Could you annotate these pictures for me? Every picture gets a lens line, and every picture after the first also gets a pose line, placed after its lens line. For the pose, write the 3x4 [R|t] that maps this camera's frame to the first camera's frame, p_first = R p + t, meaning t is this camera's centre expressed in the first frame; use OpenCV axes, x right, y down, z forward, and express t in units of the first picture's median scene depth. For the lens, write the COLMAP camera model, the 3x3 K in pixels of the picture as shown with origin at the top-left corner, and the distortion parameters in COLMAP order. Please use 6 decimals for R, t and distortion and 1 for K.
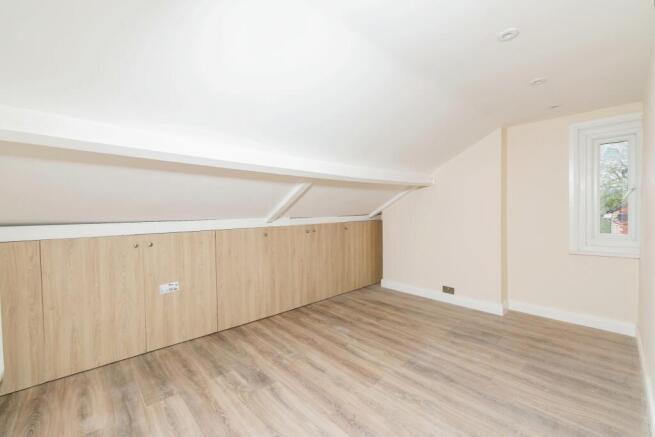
lens RADIAL K [[269.9, 0, 328.4], [0, 269.9, 215.5], [0, 0, 1]] dist [0.002410, -0.000161]
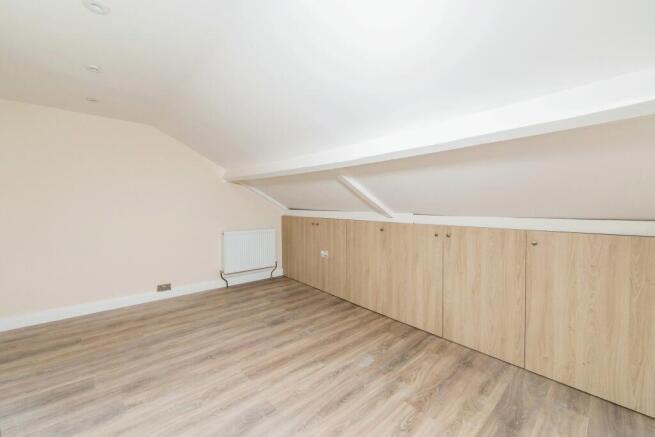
lens RADIAL K [[269.9, 0, 337.9], [0, 269.9, 203.2], [0, 0, 1]] dist [0.002410, -0.000161]
pose [[-0.000692, 0.004507, -0.999990, 0.816459], [-0.031196, 0.999503, 0.004526, -0.025126], [0.999513, 0.031199, -0.000551, 0.914697]]
